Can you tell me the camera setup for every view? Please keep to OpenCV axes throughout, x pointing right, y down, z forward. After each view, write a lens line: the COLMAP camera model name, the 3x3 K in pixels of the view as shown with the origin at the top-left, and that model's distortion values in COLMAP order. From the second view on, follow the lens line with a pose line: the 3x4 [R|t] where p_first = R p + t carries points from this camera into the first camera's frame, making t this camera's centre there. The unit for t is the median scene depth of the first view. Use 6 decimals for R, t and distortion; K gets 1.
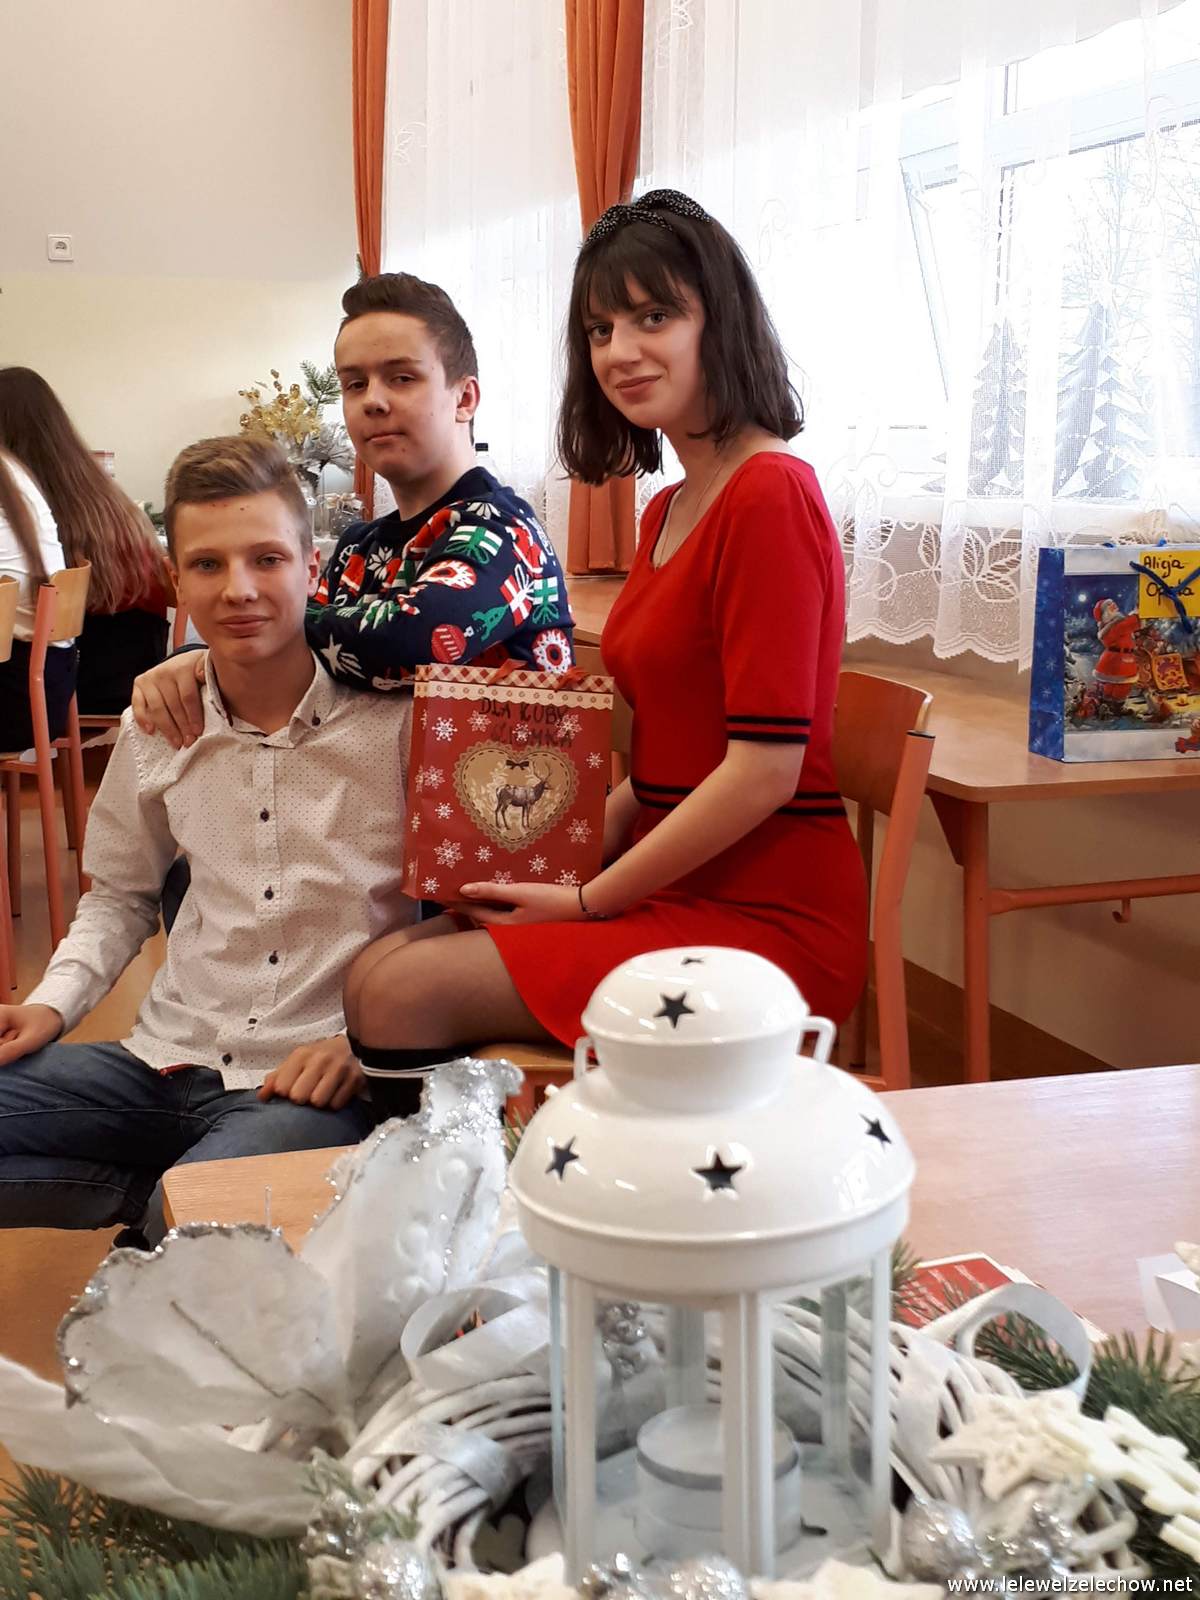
lens RADIAL K [[1987.8, 0, 600.0], [0, 1987.8, 800.0], [0, 0, 1]] dist [0.203450, -0.888878]
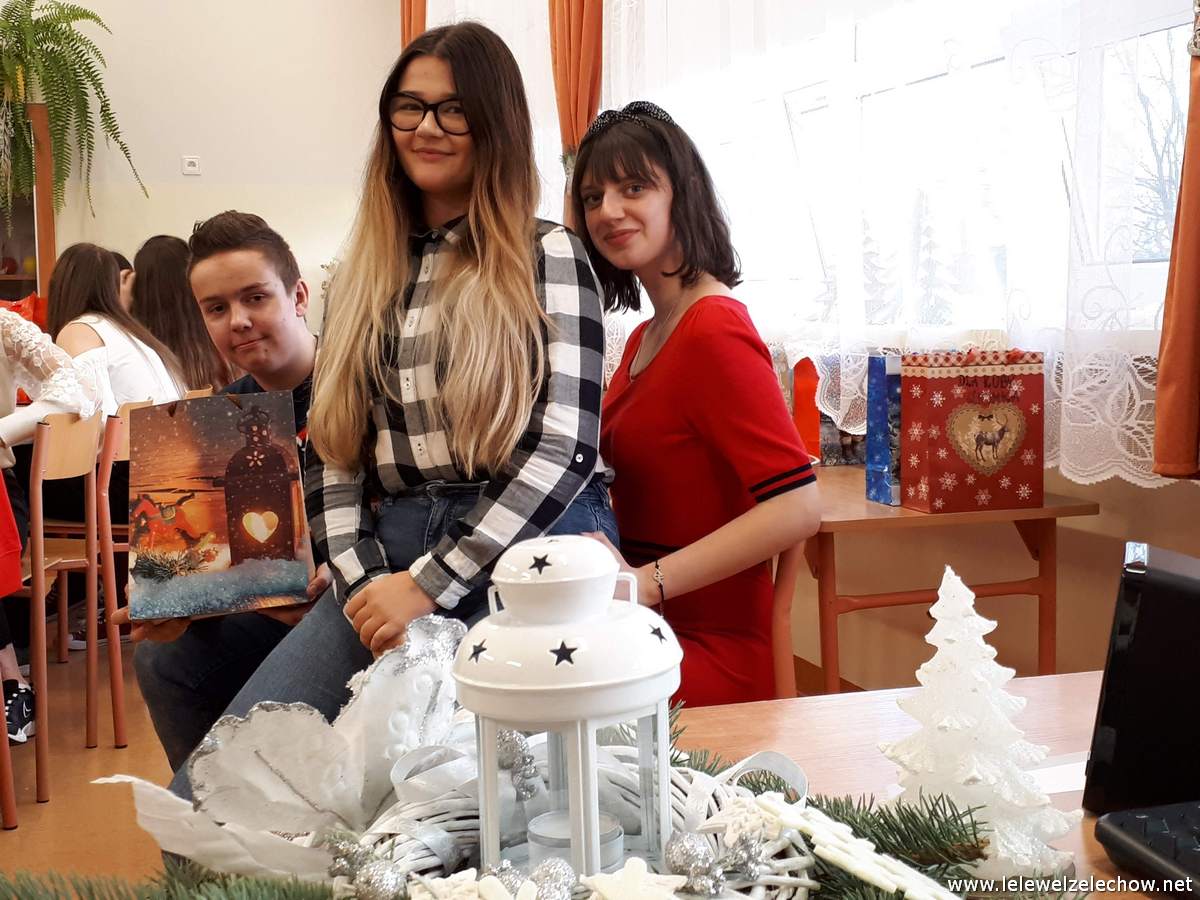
lens RADIAL K [[1508.3, 0, 625.6], [0, 1508.3, 424.0], [0, 0, 1]] dist [0.063325, -0.392053]
pose [[0.999673, -0.015092, 0.020642, 0.076530], [0.017020, 0.995170, -0.096680, 0.098635], [-0.019084, 0.097000, 0.995101, -0.302980]]
